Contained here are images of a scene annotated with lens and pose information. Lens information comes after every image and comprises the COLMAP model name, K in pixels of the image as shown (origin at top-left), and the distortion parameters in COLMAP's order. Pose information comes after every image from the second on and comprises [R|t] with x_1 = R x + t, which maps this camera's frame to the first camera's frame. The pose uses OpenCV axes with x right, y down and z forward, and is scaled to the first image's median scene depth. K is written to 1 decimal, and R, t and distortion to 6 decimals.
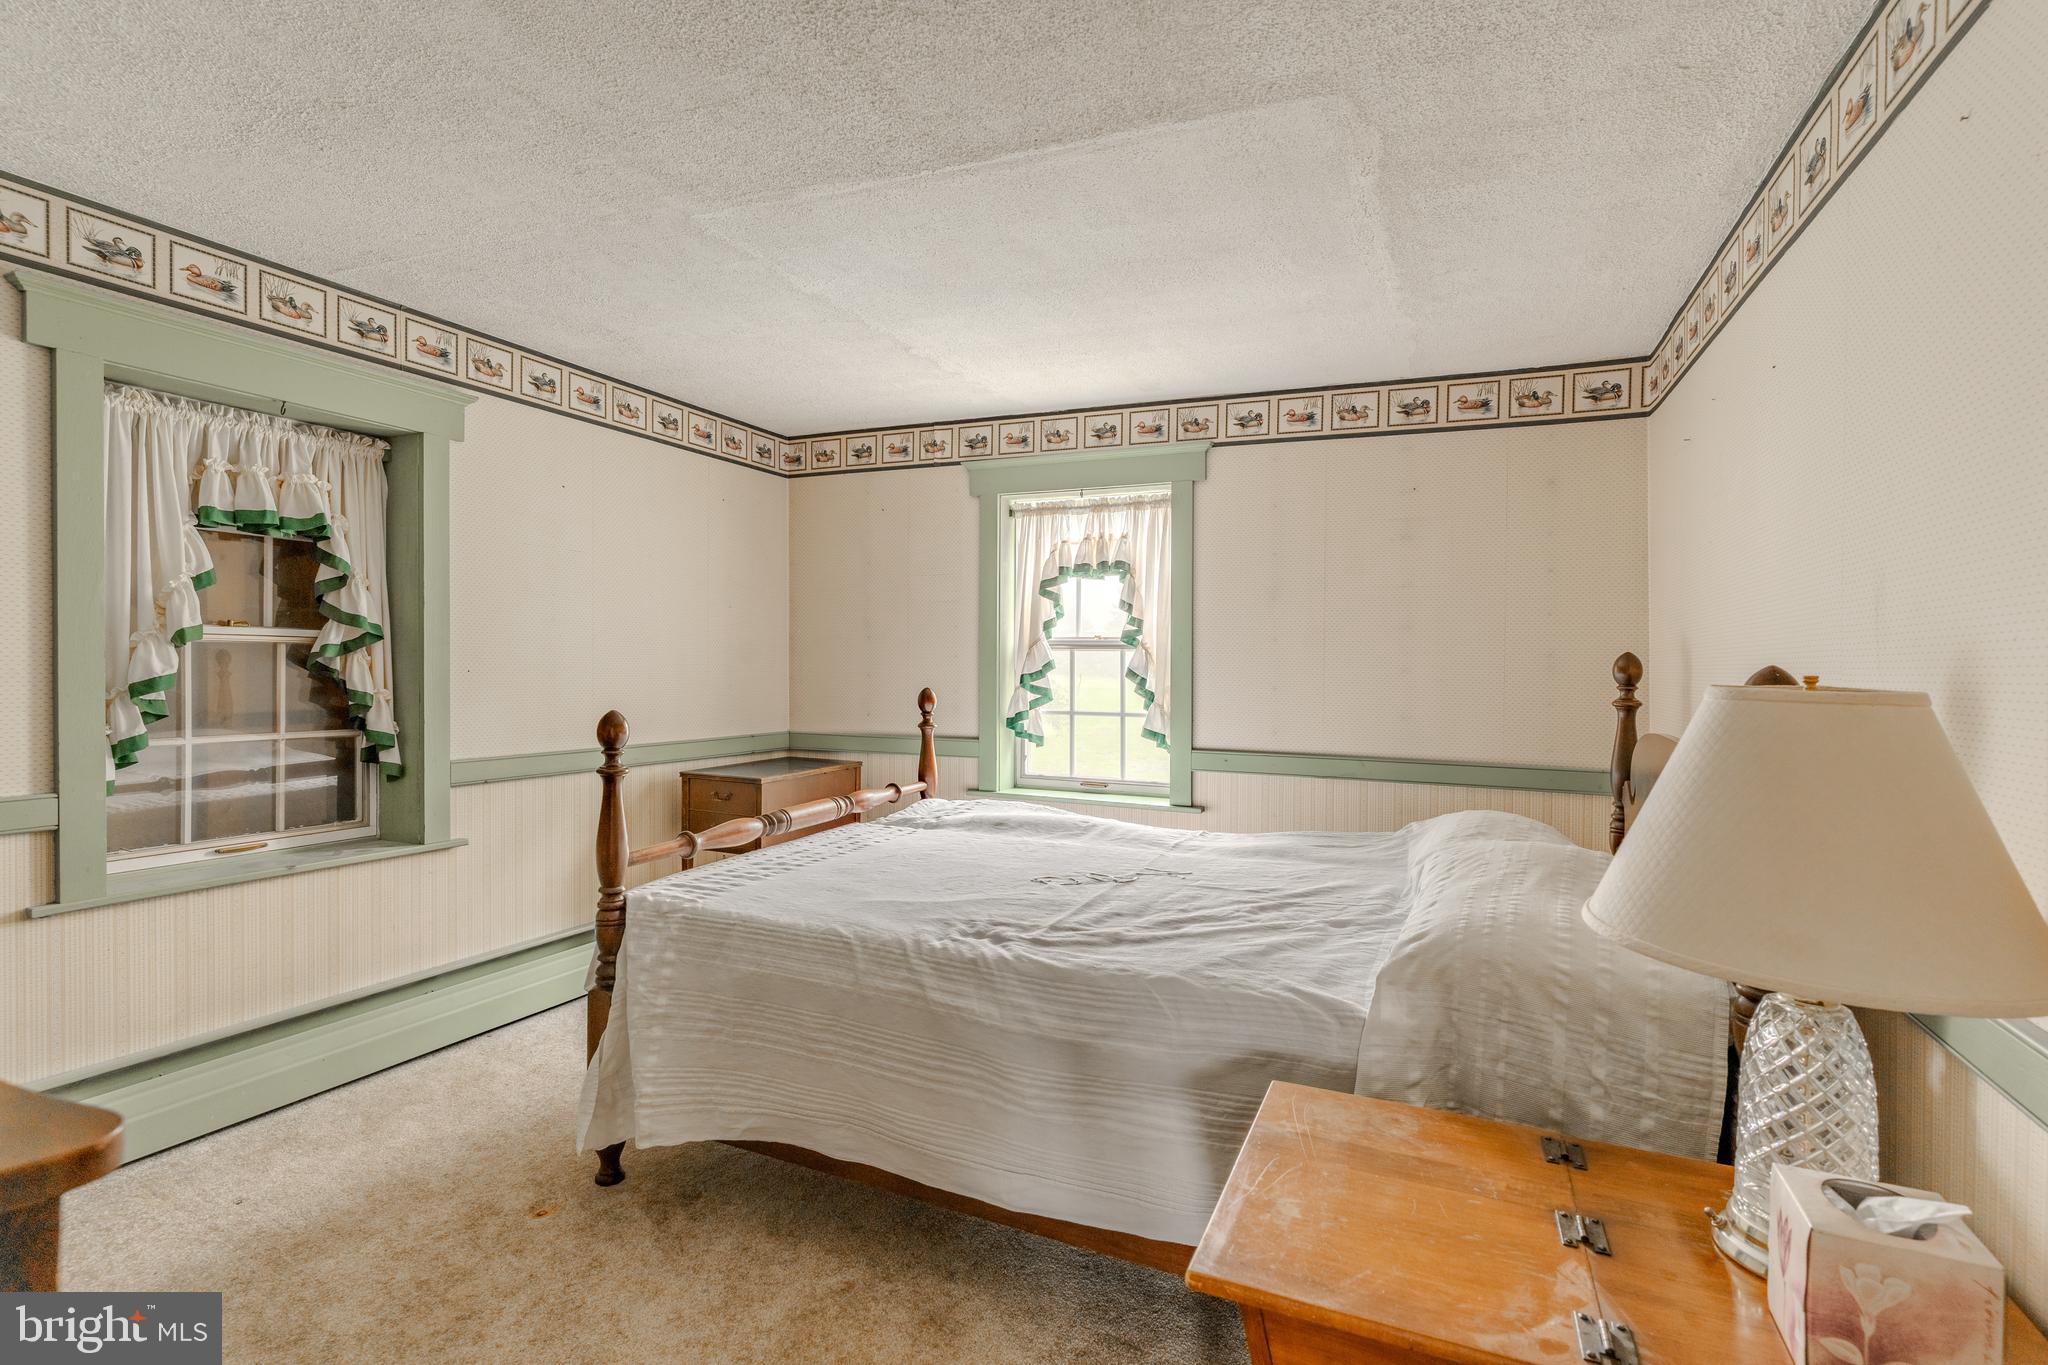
lens RADIAL K [[986.7, 0, 1025.3], [0, 986.7, 669.5], [0, 0, 1]] dist [0.000187, 0.000352]
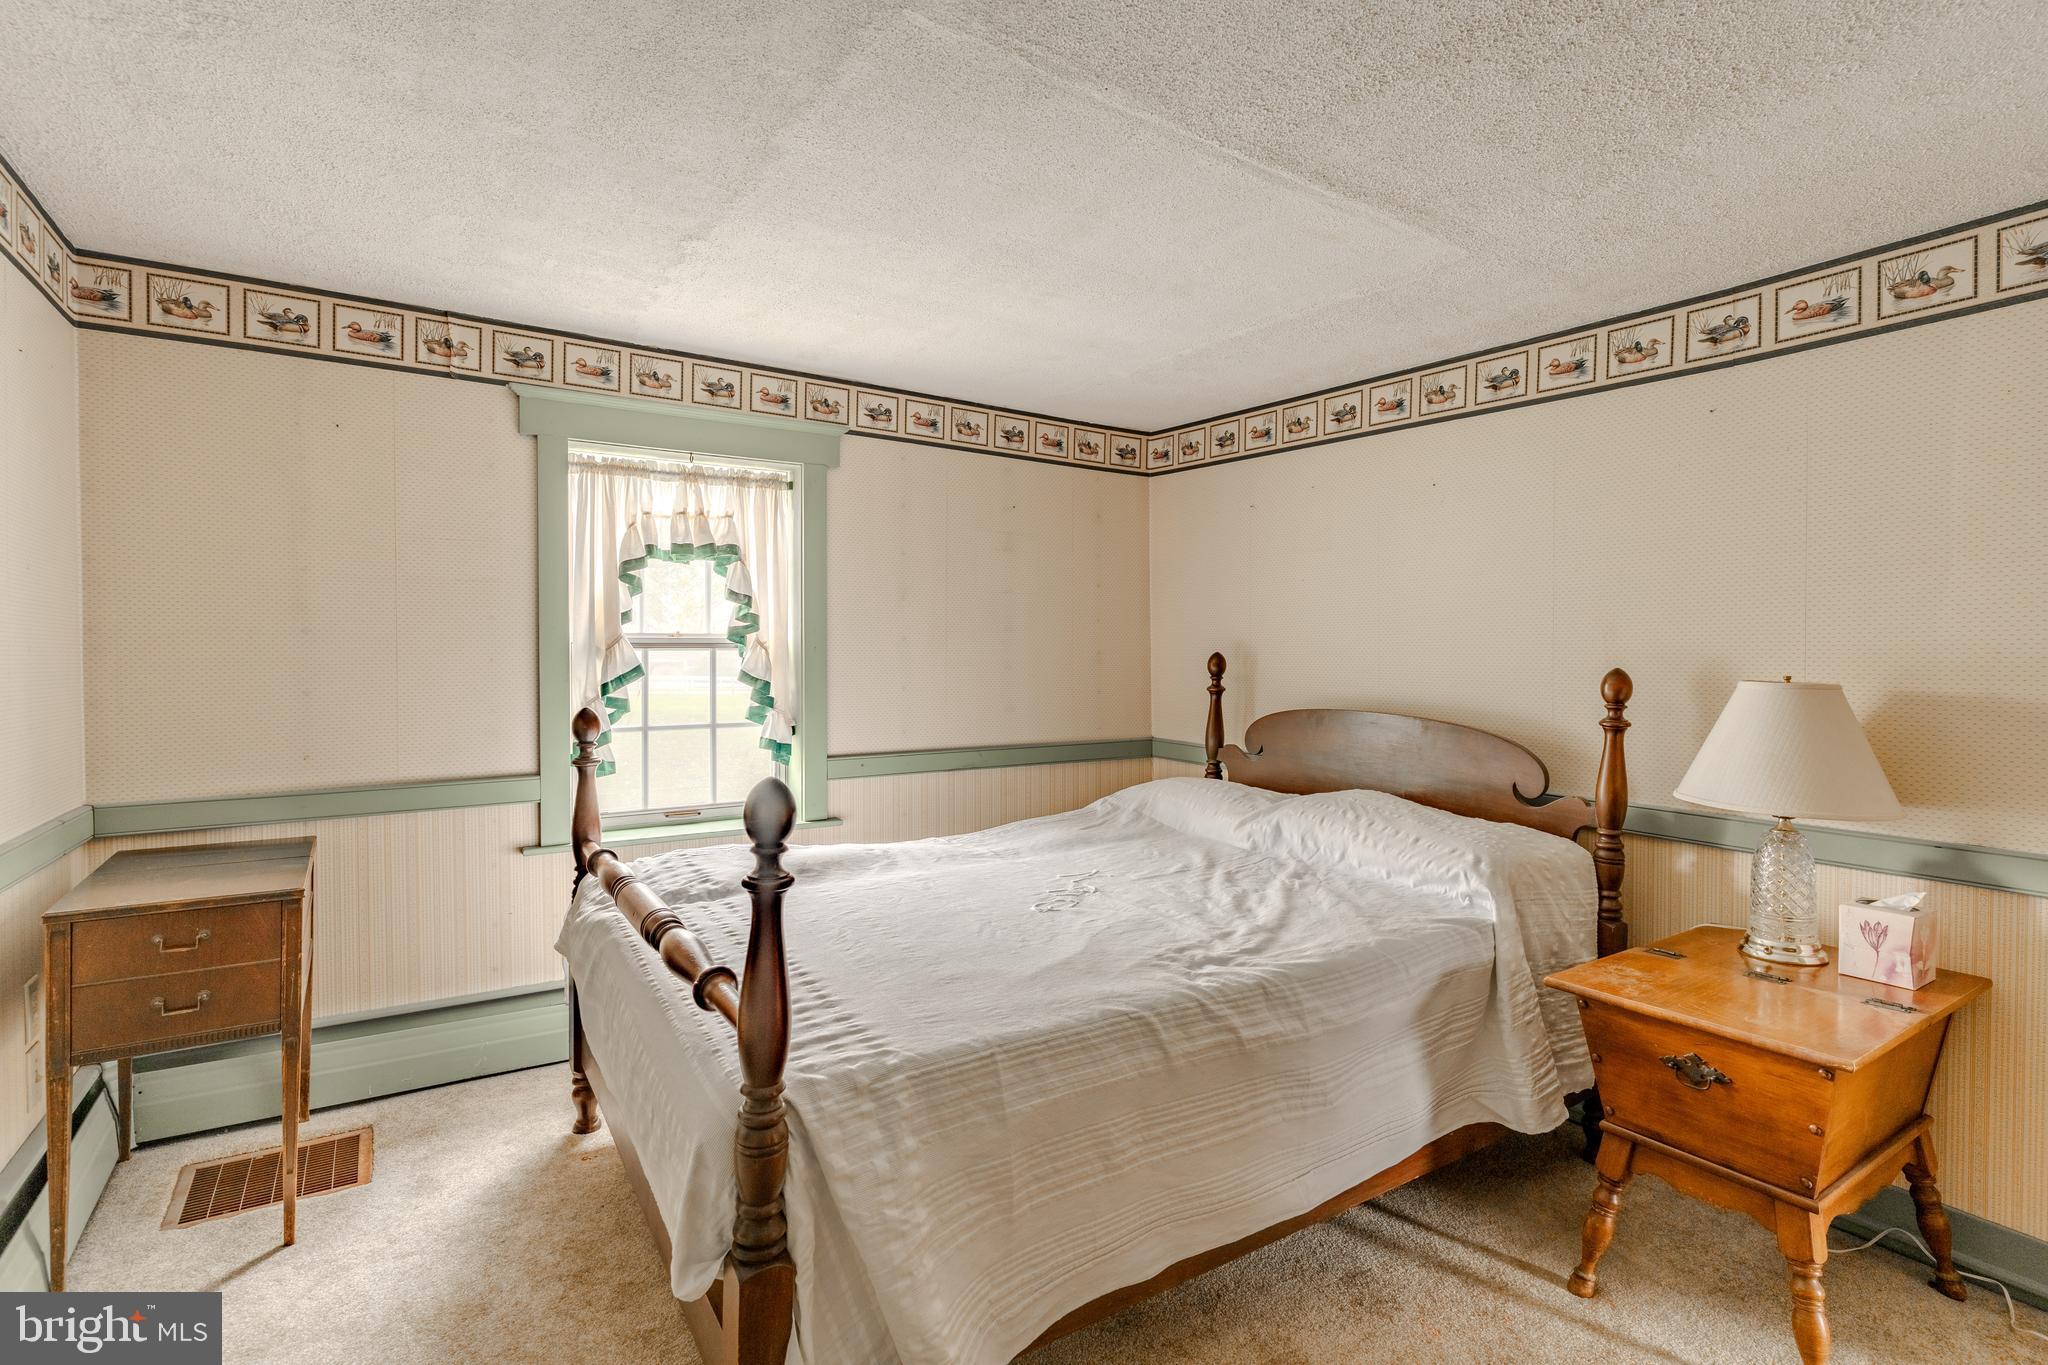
lens RADIAL K [[989.6, 0, 1036.3], [0, 989.6, 654.4], [0, 0, 1]] dist [0.002559, 0.000686]
pose [[0.527492, -0.013588, 0.849451, -0.508753], [0.011548, 0.999894, 0.008824, -0.021234], [-0.849481, 0.005155, 0.527593, 0.343262]]
